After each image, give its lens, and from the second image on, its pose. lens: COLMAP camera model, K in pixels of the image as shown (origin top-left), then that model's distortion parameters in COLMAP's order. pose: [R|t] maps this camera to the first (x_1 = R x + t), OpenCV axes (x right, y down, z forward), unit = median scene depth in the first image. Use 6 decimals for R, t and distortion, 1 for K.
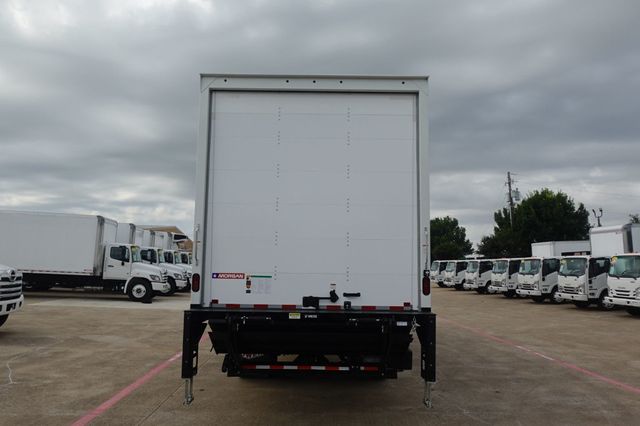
lens RADIAL K [[444.0, 0, 320.5], [0, 444.0, 221.6], [0, 0, 1]] dist [0.000989, 0.003348]
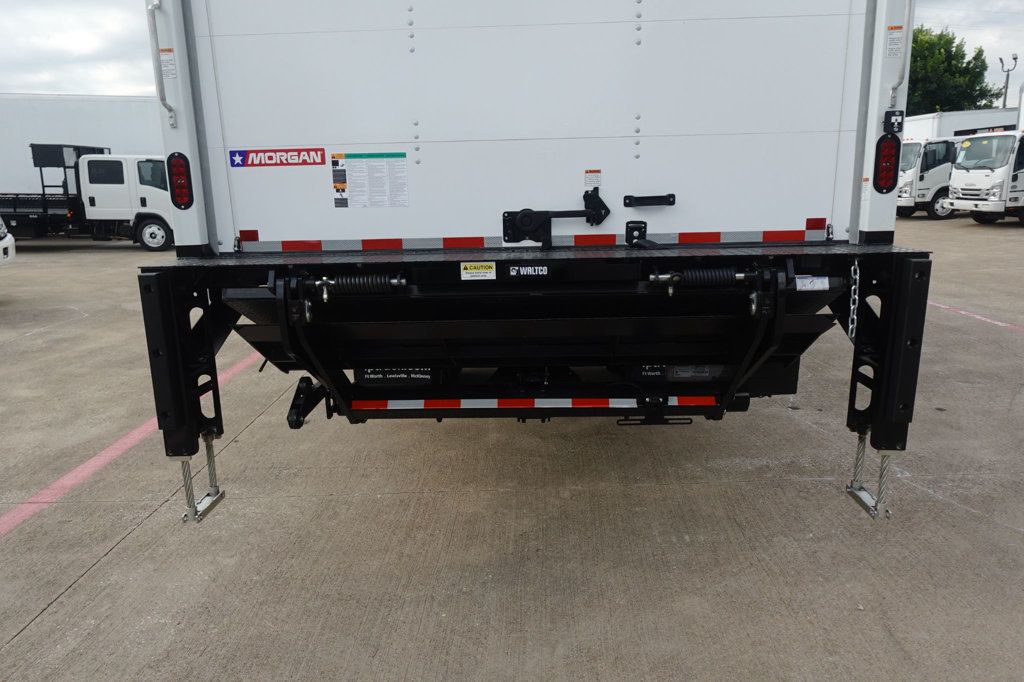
lens RADIAL K [[745.5, 0, 512.3], [0, 745.5, 353.5], [0, 0, 1]] dist [-0.000557, 0.002607]
pose [[0.998421, -0.027388, -0.049042, -0.007882], [0.042276, 0.941262, 0.335020, 0.081175], [0.036985, -0.336564, 0.940934, 0.433279]]
